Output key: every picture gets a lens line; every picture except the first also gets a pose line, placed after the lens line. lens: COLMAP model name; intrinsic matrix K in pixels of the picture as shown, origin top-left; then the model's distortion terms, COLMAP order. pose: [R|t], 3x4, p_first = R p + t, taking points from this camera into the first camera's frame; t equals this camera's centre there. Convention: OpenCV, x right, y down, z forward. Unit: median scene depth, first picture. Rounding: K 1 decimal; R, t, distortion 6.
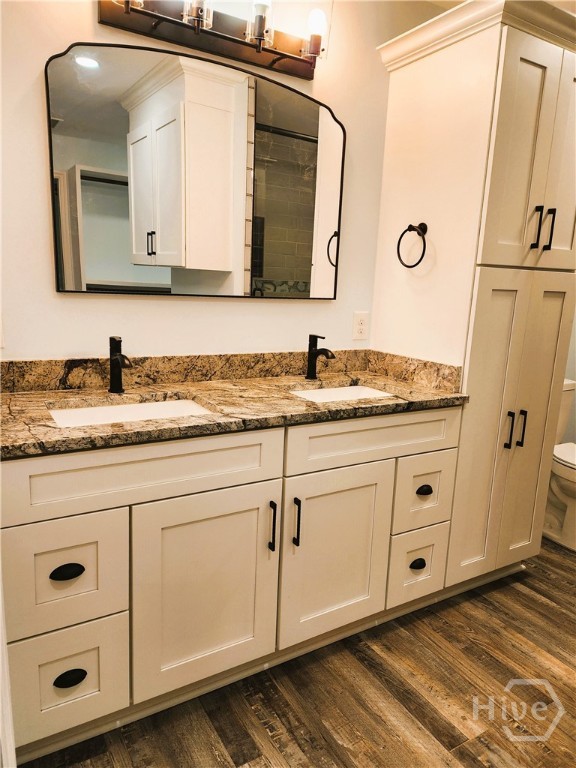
lens RADIAL K [[532.0, 0, 291.9], [0, 532.0, 384.8], [0, 0, 1]] dist [0.036954, -0.015041]
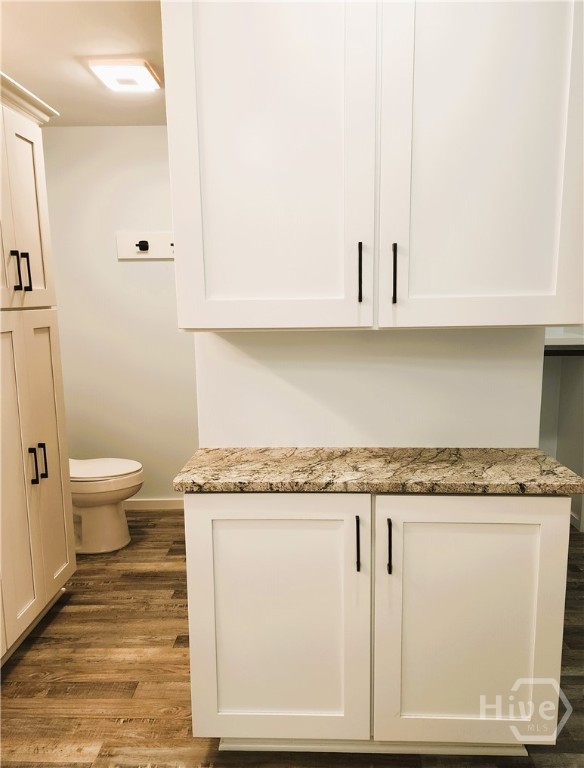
lens RADIAL K [[549.6, 0, 290.6], [0, 549.6, 382.0], [0, 0, 1]] dist [0.039074, -0.028663]
pose [[0.543108, -0.175013, 0.821221, -0.173889], [0.200791, 0.976731, 0.075362, -0.055561], [-0.815302, 0.123964, 0.565611, -0.013308]]
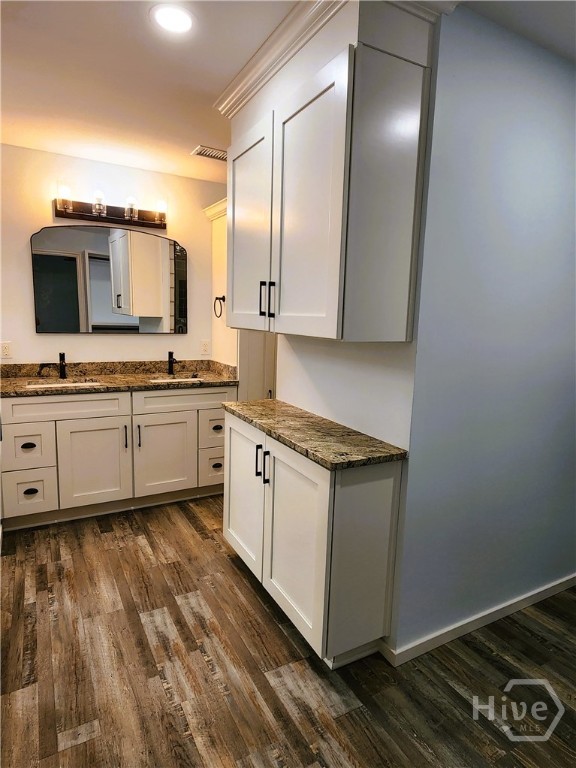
lens RADIAL K [[454.4, 0, 287.8], [0, 454.4, 384.3], [0, 0, 1]] dist [-0.014084, 0.000033]
pose [[0.999438, -0.007323, -0.032706, 0.566077], [0.005980, 0.999142, -0.040982, 0.104363], [0.032978, 0.040763, 0.998624, -0.705439]]
